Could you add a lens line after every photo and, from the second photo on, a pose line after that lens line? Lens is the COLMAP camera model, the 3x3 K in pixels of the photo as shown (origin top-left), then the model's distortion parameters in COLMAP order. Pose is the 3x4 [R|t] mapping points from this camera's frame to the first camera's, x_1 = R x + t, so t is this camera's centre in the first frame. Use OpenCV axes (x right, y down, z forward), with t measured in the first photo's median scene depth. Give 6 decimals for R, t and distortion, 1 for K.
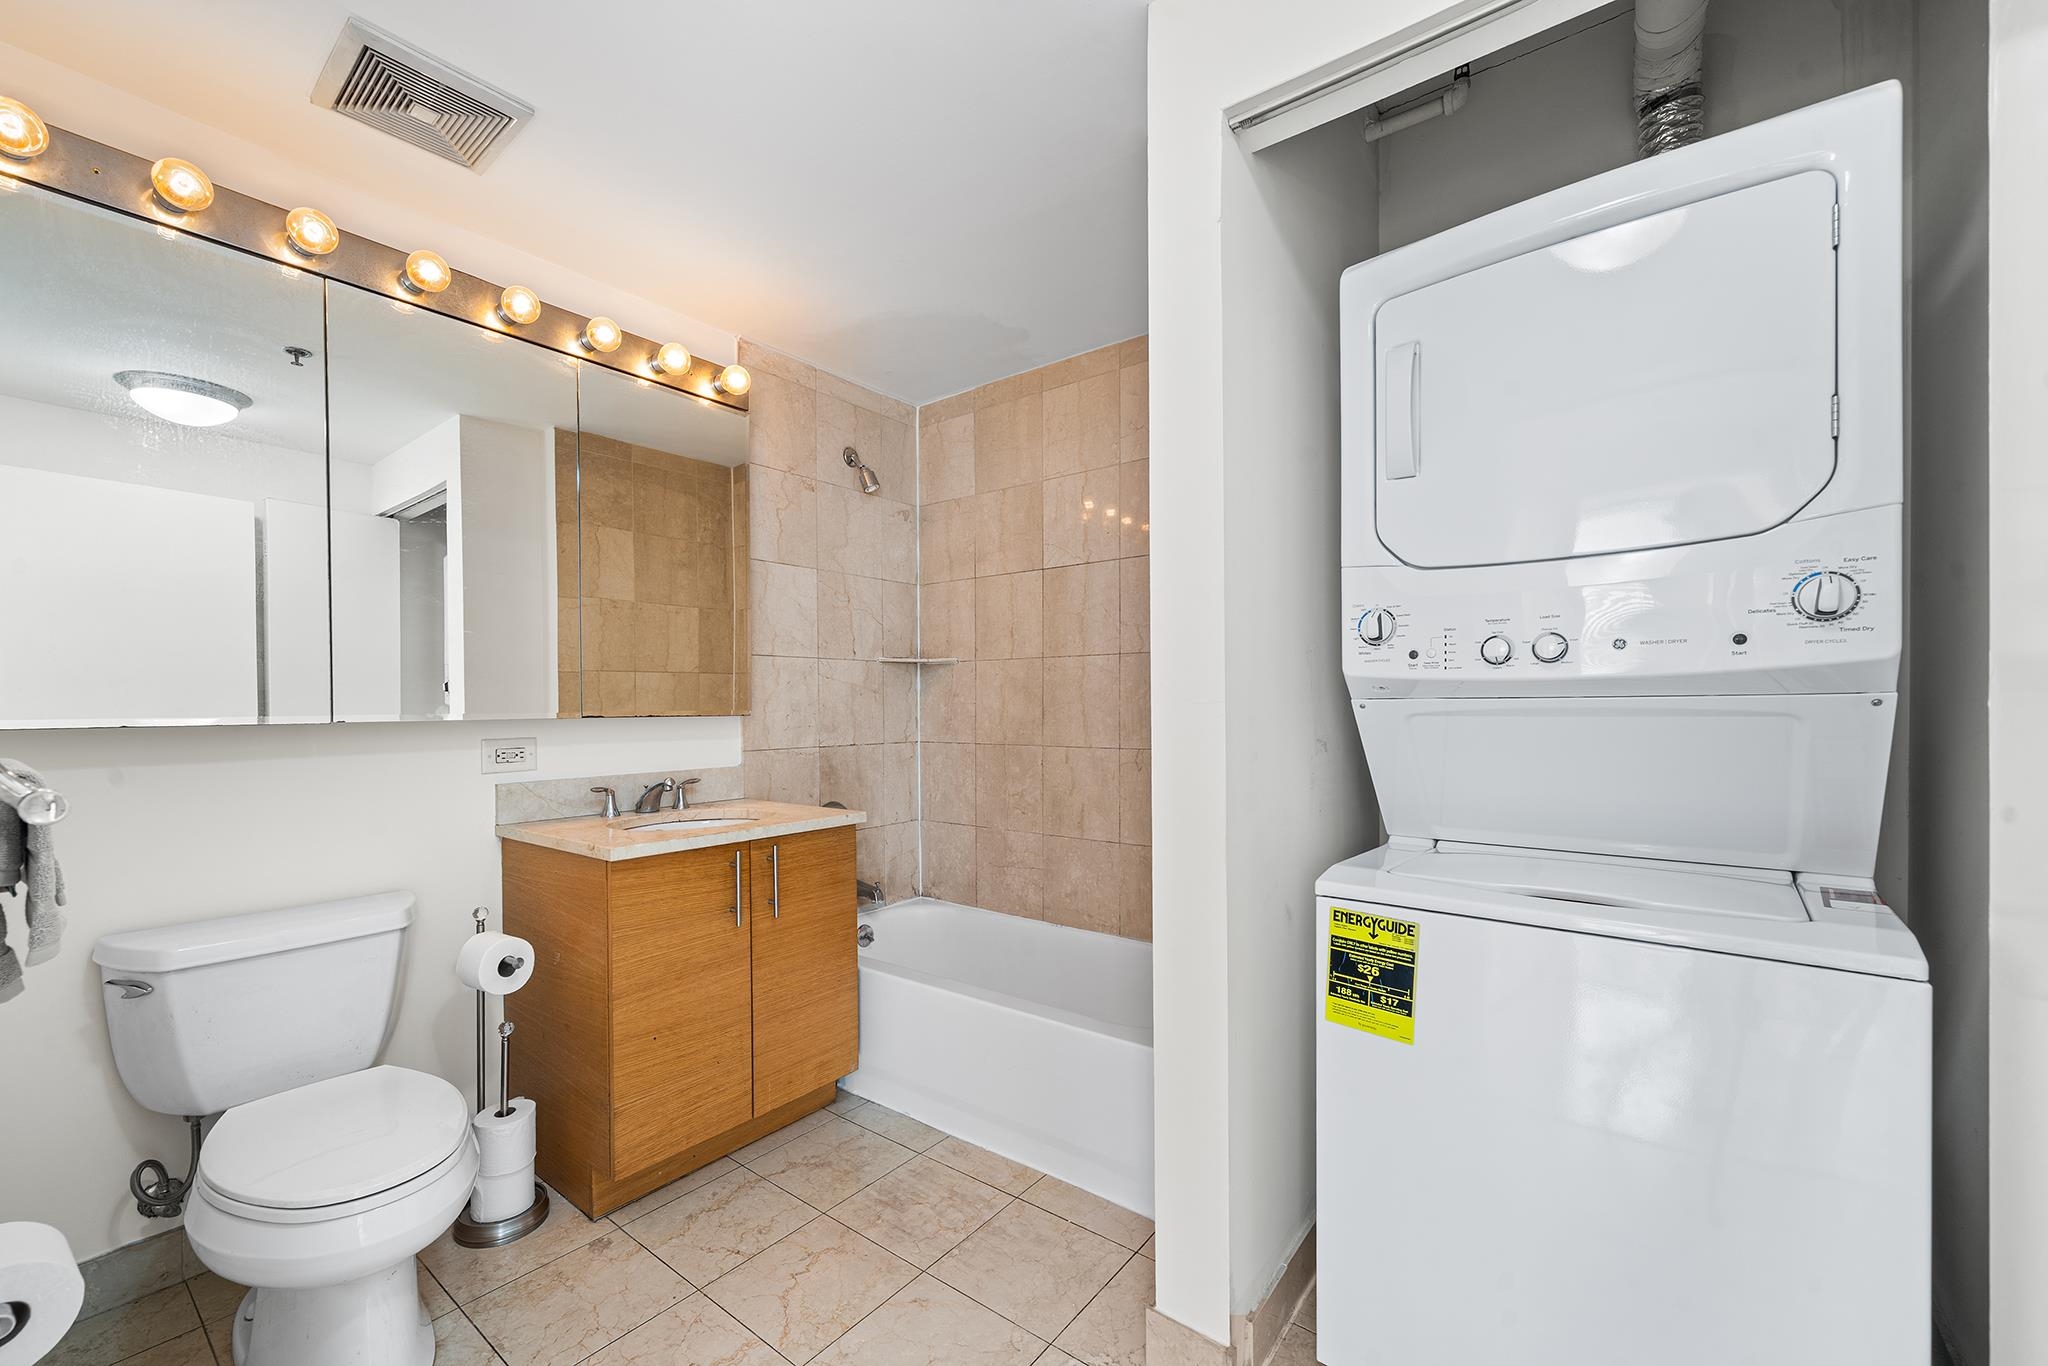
lens RADIAL K [[824.9, 0, 1016.8], [0, 824.9, 716.9], [0, 0, 1]] dist [-0.000142, 0.000114]
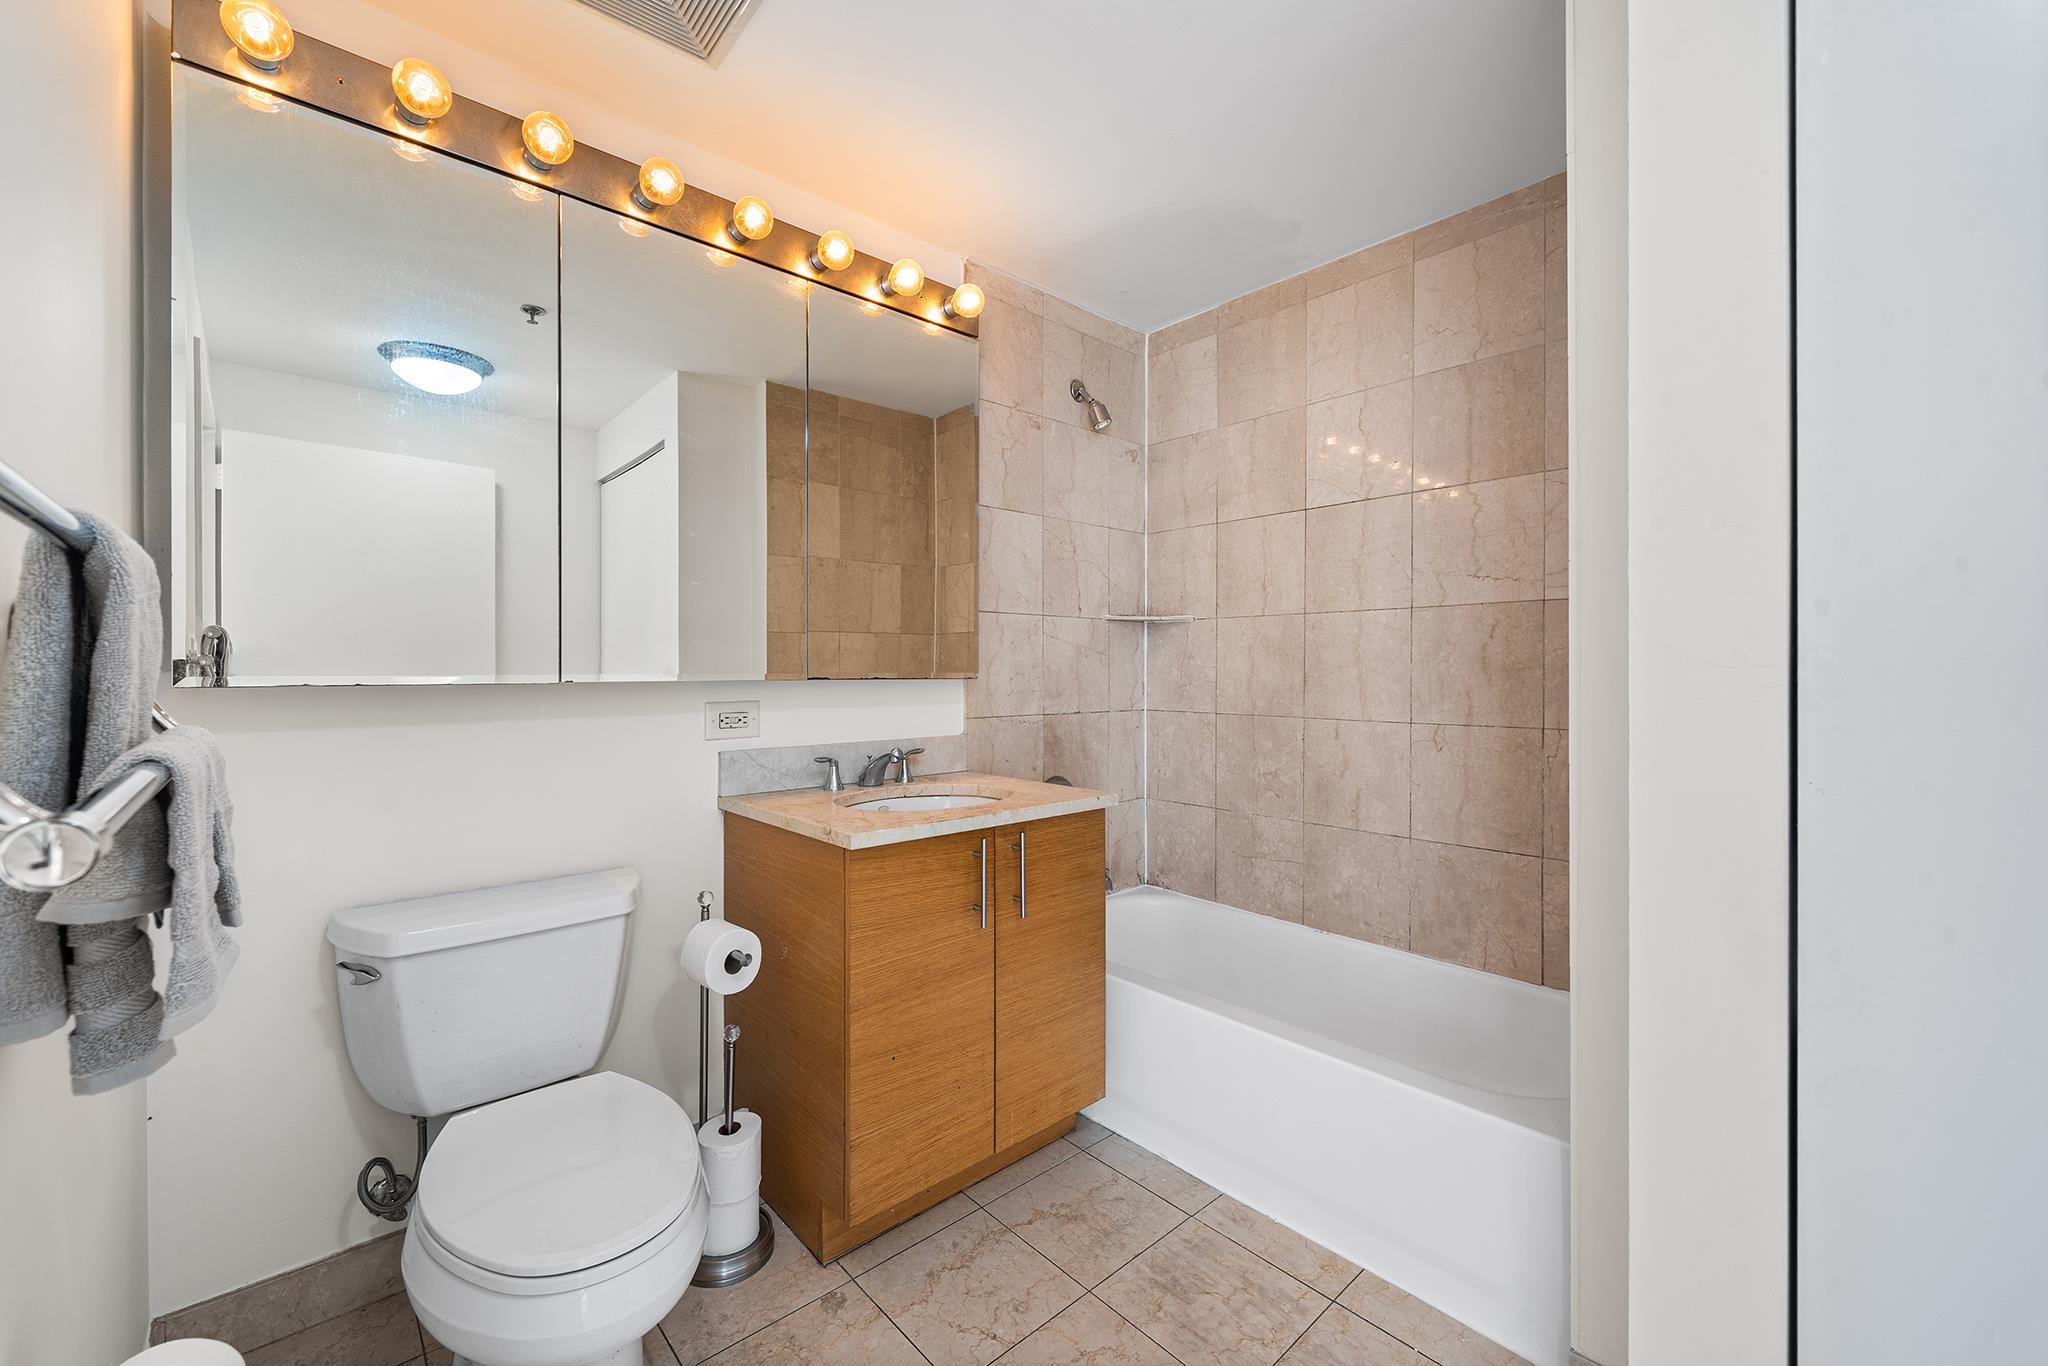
lens RADIAL K [[817.7, 0, 1028.8], [0, 817.7, 676.6], [0, 0, 1]] dist [0.000232, 0.000063]
pose [[0.985504, 0.008699, -0.169431, -0.141863], [-0.009768, 0.999937, -0.005474, 0.000315], [0.169372, 0.007049, 0.985527, 0.167556]]
